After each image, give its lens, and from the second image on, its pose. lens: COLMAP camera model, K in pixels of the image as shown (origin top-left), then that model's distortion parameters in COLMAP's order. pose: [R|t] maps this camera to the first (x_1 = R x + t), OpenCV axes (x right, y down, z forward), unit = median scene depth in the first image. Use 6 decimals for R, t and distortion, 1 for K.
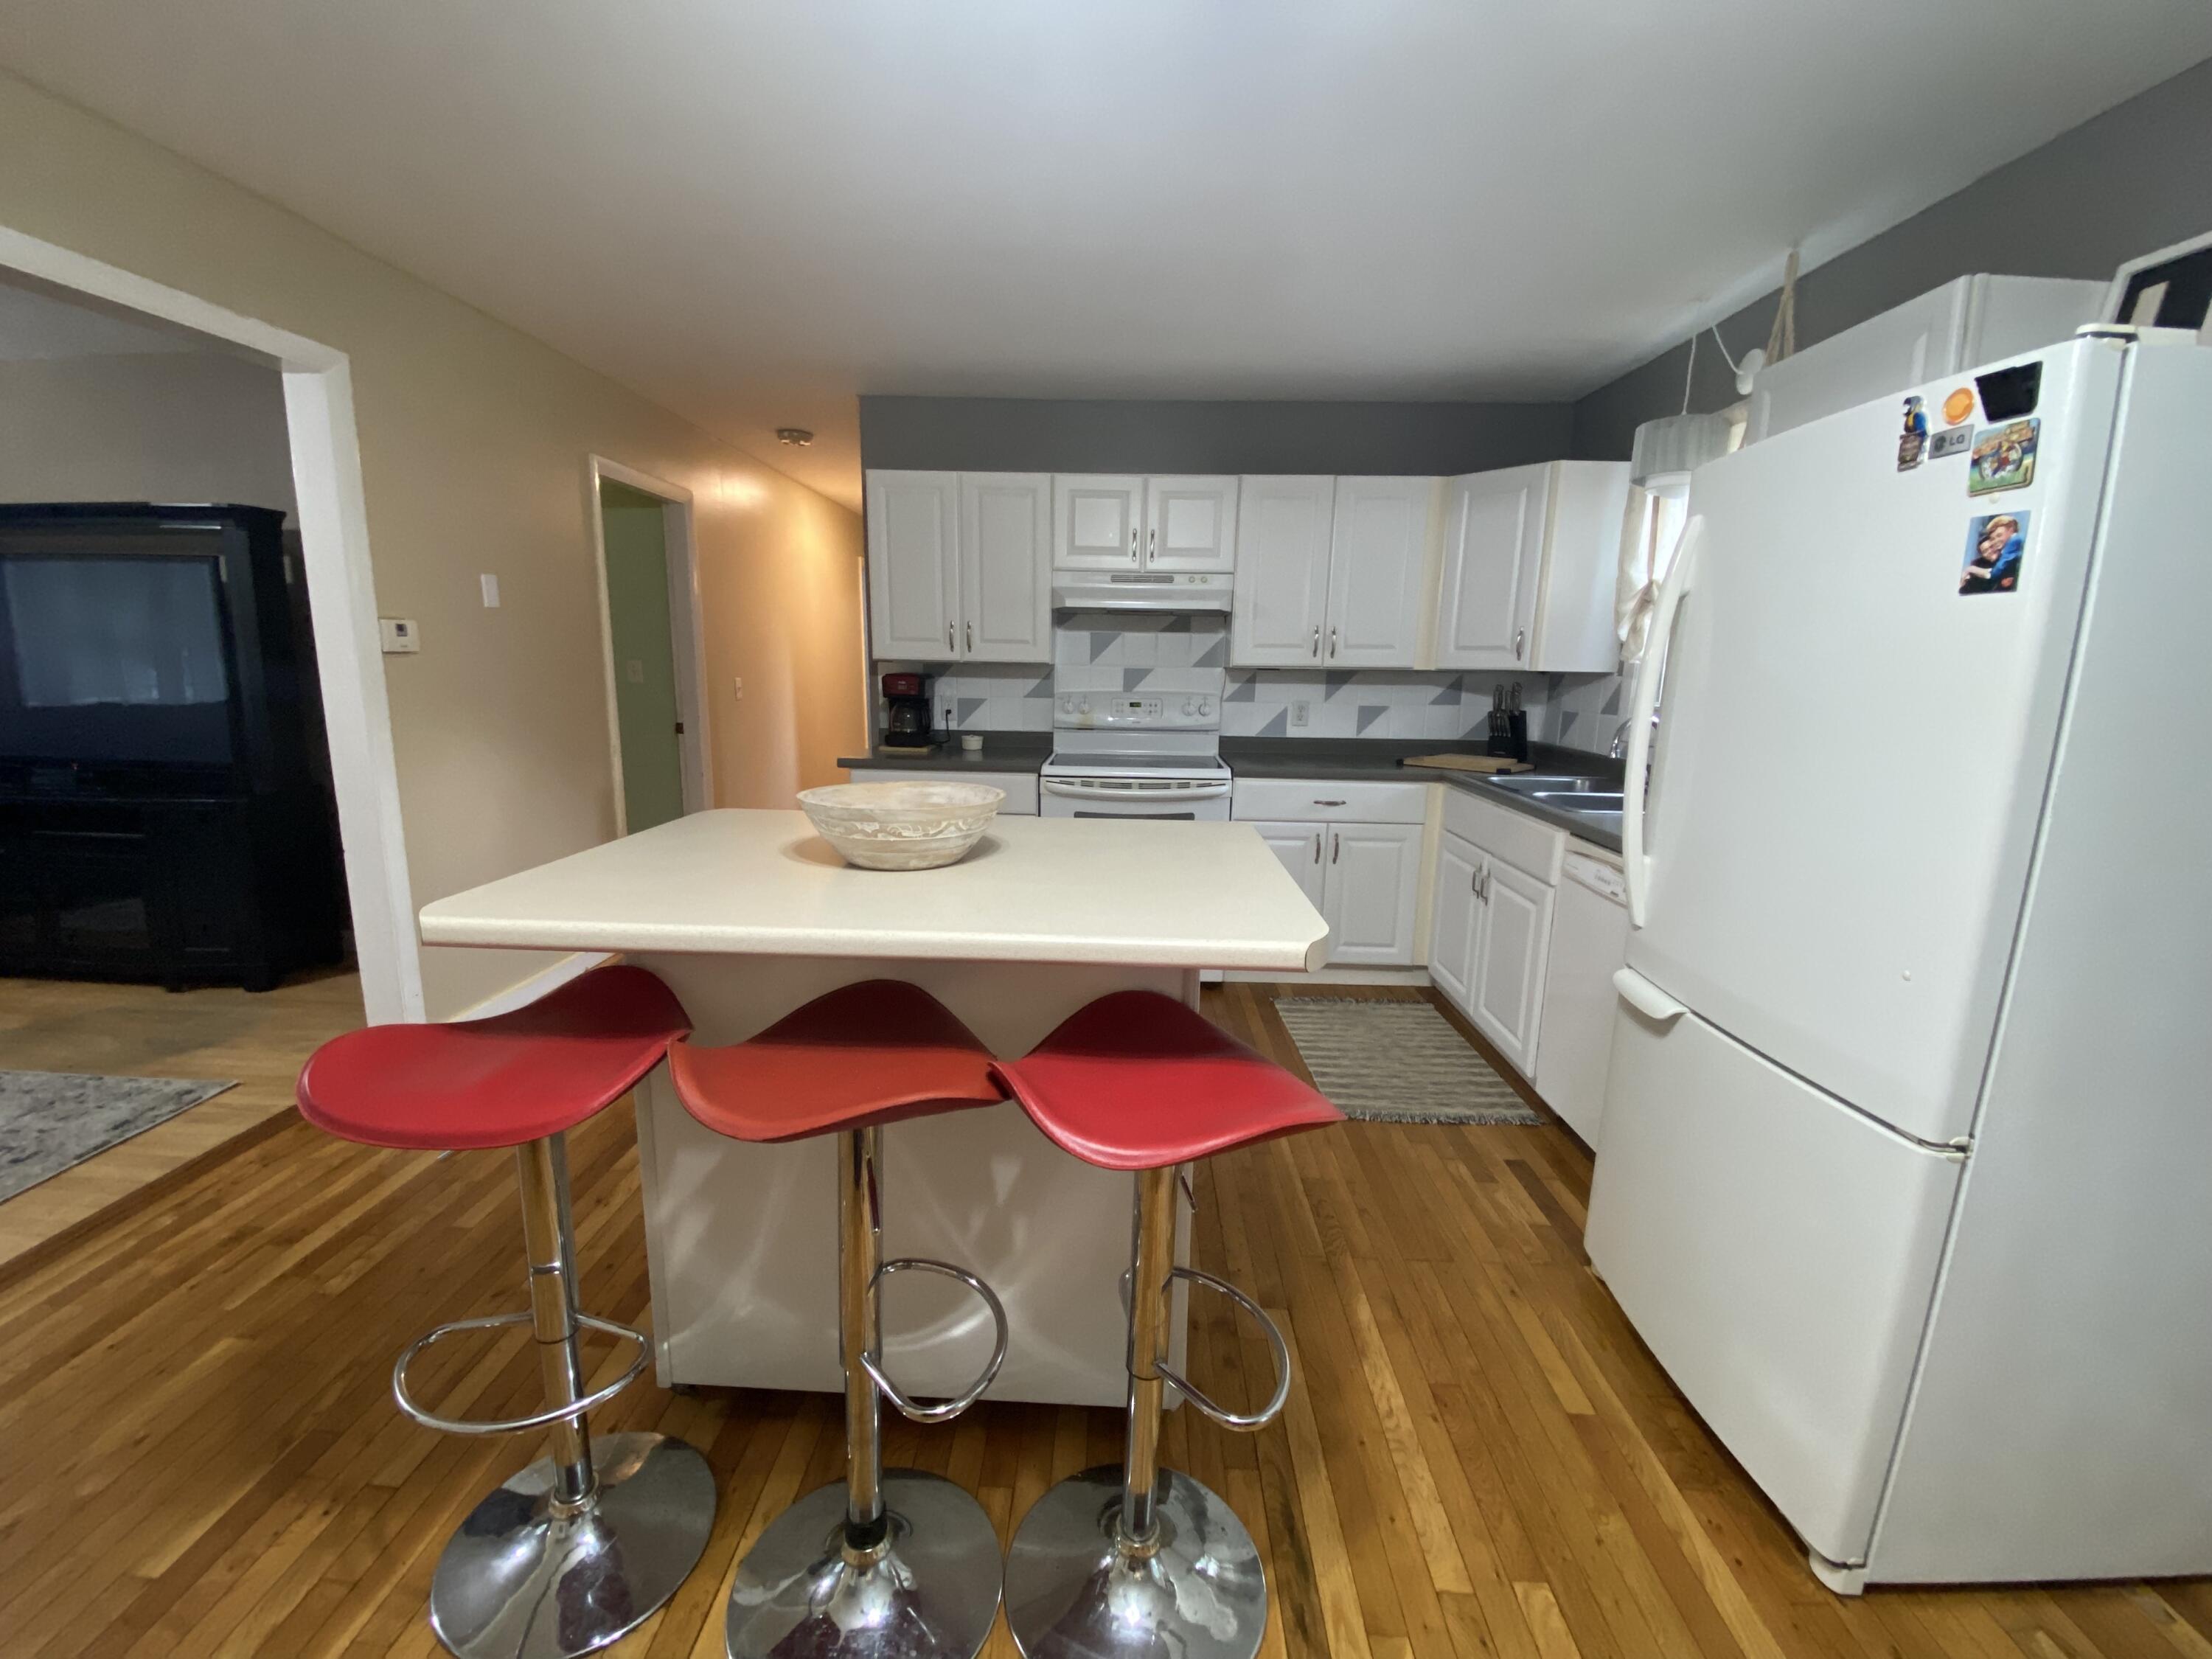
lens RADIAL K [[895.1, 0, 1100.6], [0, 895.1, 830.6], [0, 0, 1]] dist [0.022567, -0.021190]
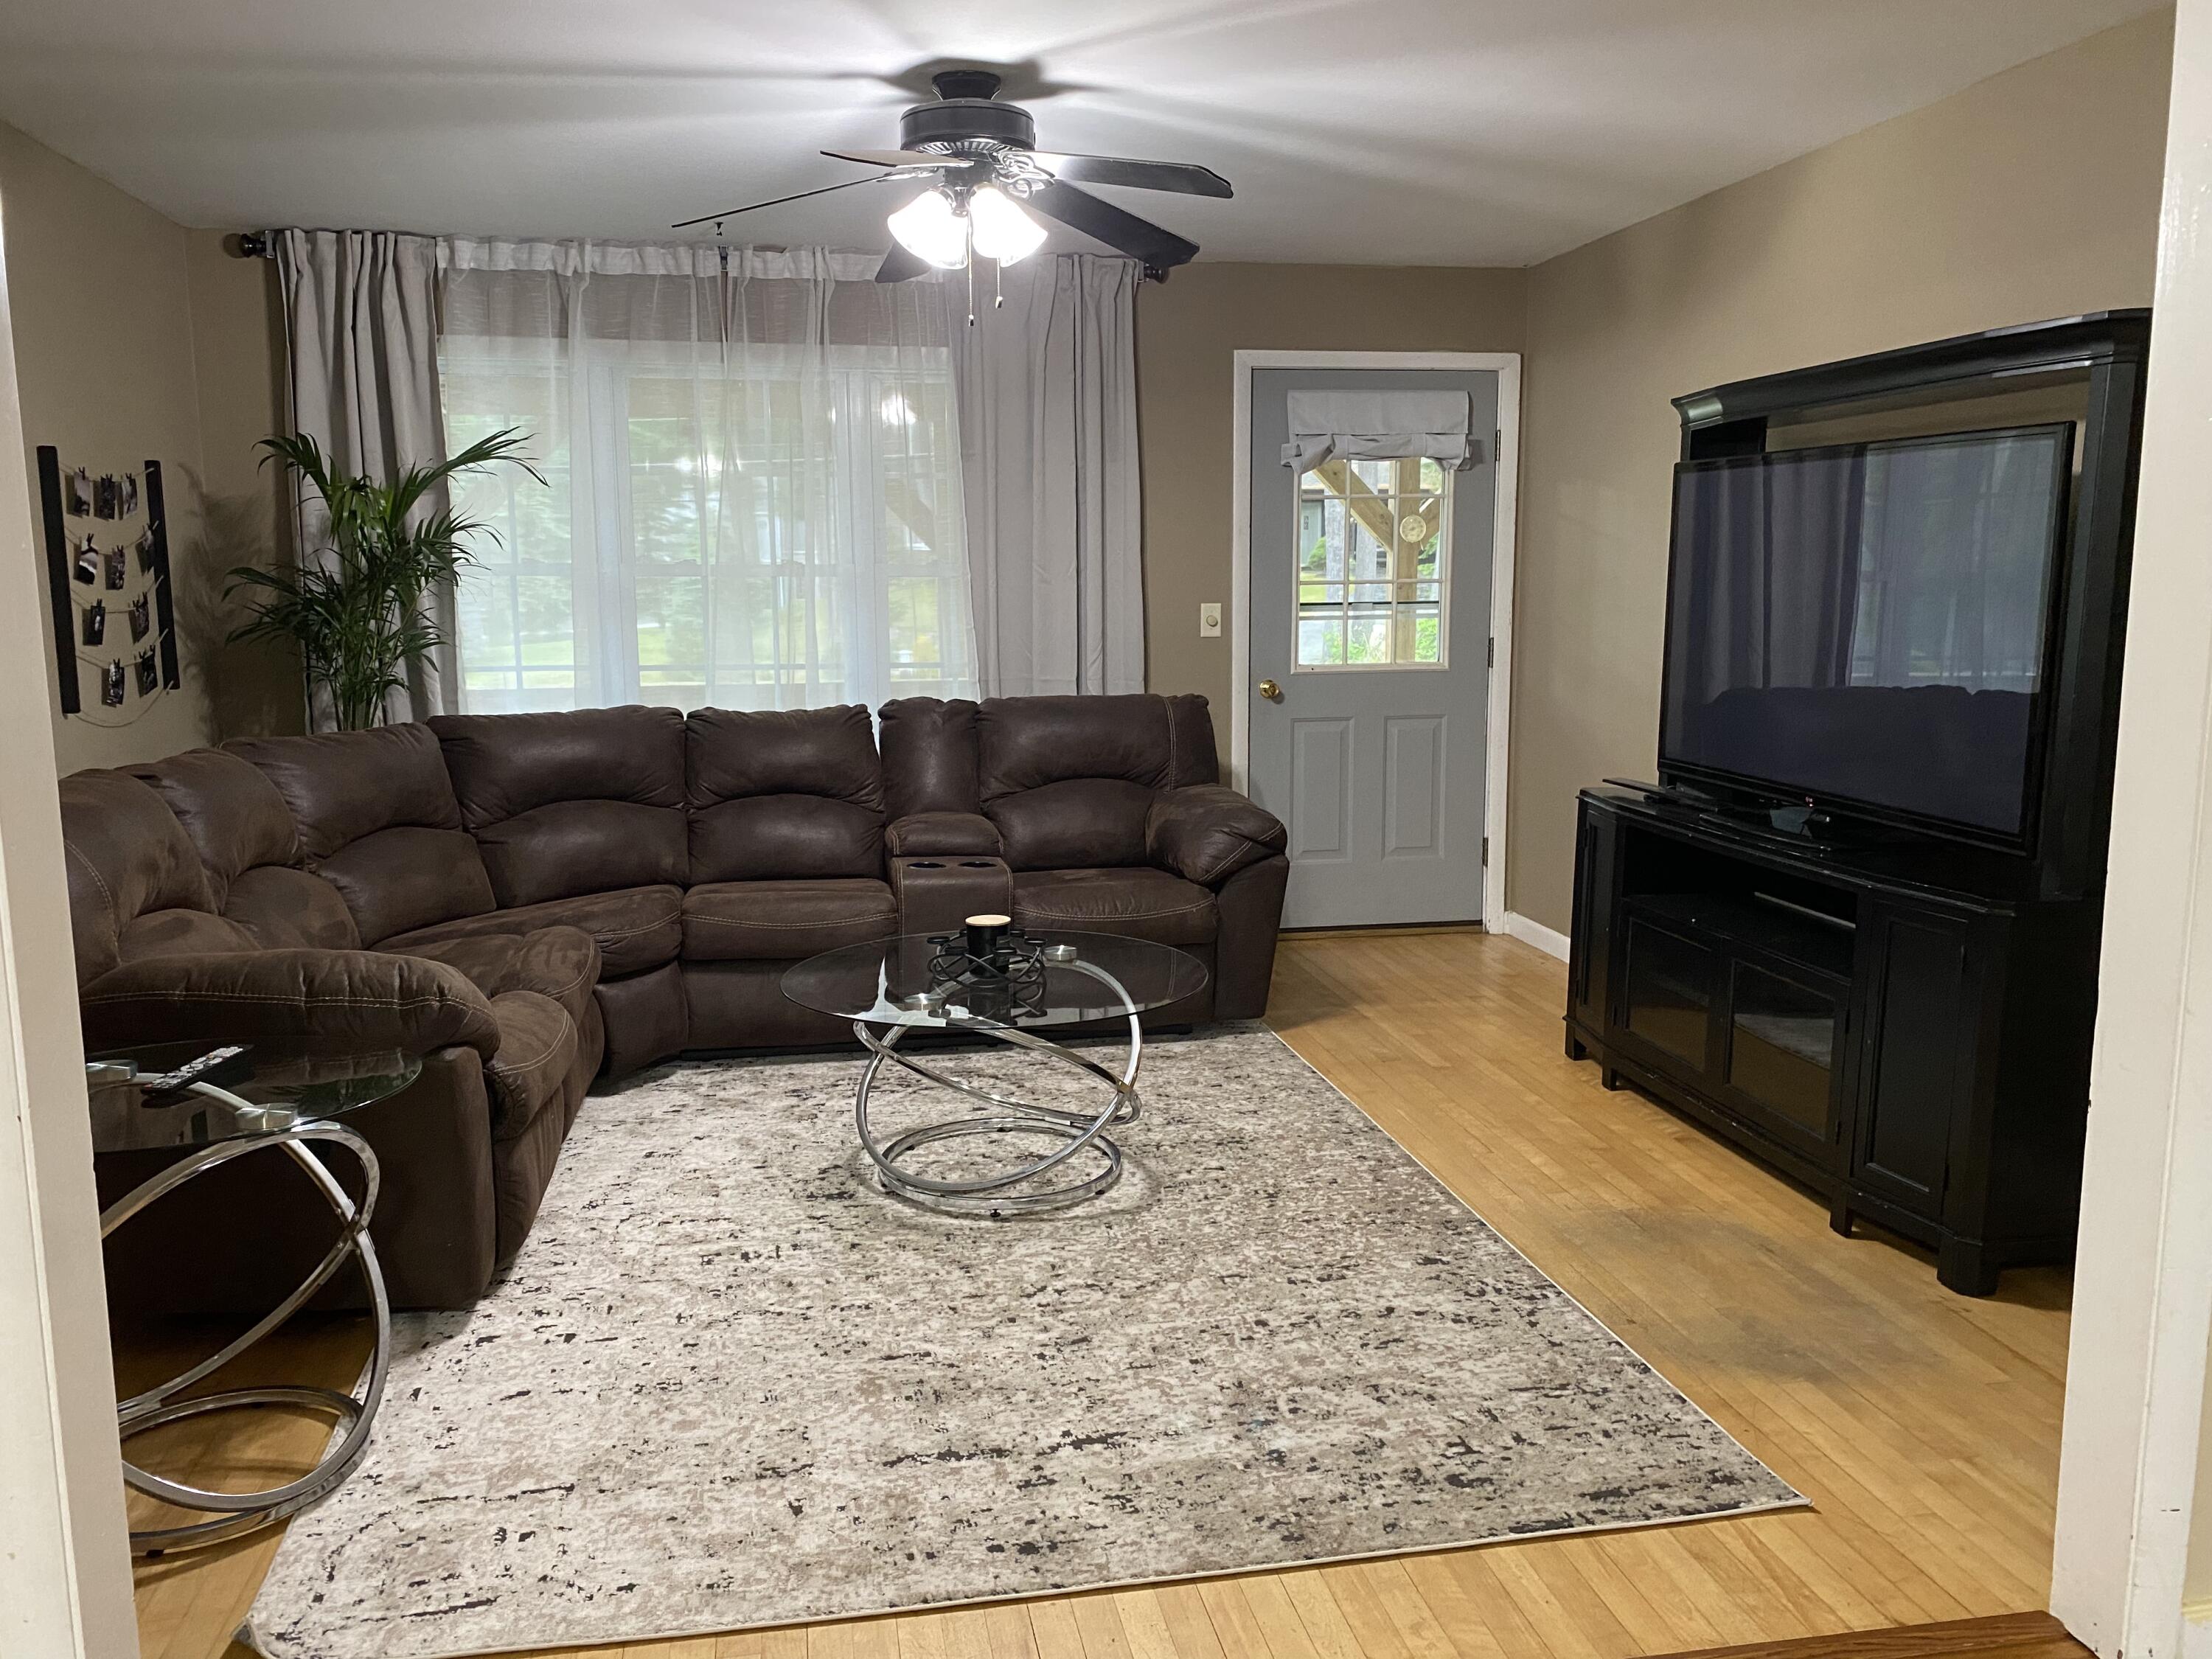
lens RADIAL K [[1669.2, 0, 1078.6], [0, 1669.2, 837.3], [0, 0, 1]] dist [0.127160, -0.224630]
pose [[0.196204, 0.125430, -0.972508, -0.146694], [-0.162035, 0.982297, 0.094002, -0.075844], [0.967083, 0.139137, 0.213054, 0.290582]]
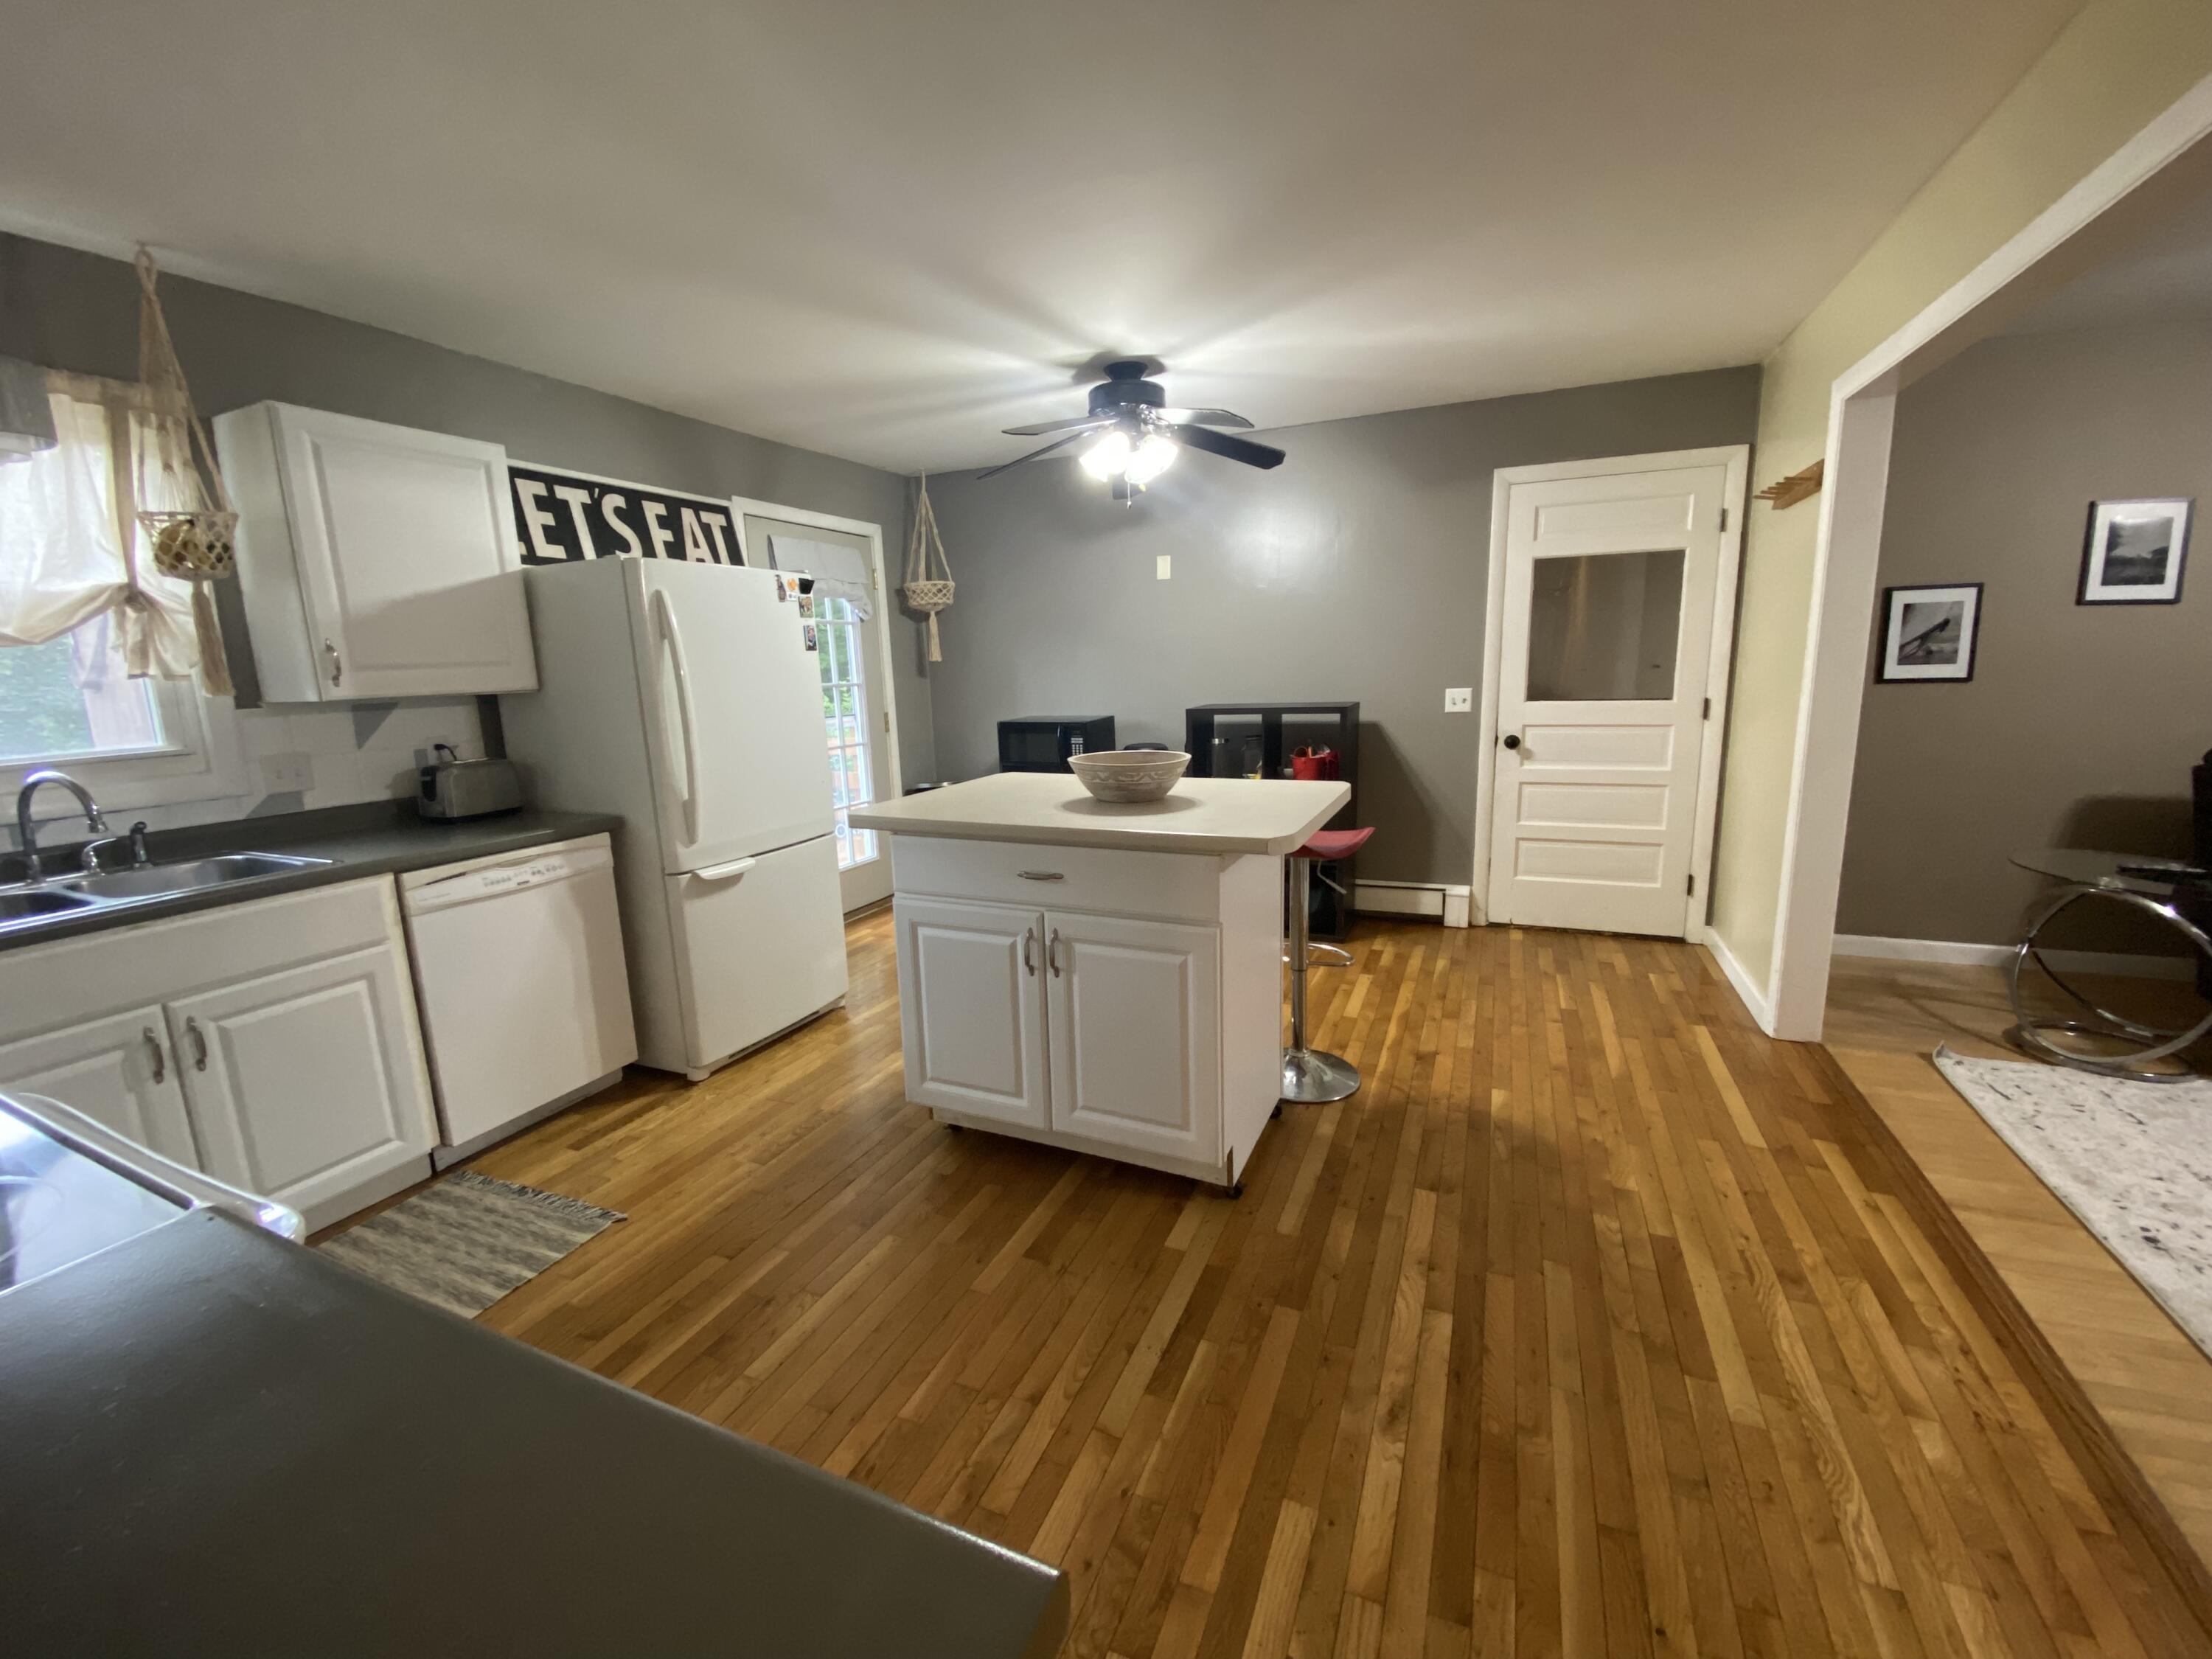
lens RADIAL K [[895.1, 0, 1100.6], [0, 895.1, 830.6], [0, 0, 1]] dist [0.022567, -0.021190]
pose [[-0.925063, -0.068440, 0.373597, -0.347953], [0.073294, 0.932977, 0.352395, -0.224540], [-0.372676, 0.353370, -0.858046, 1.109778]]
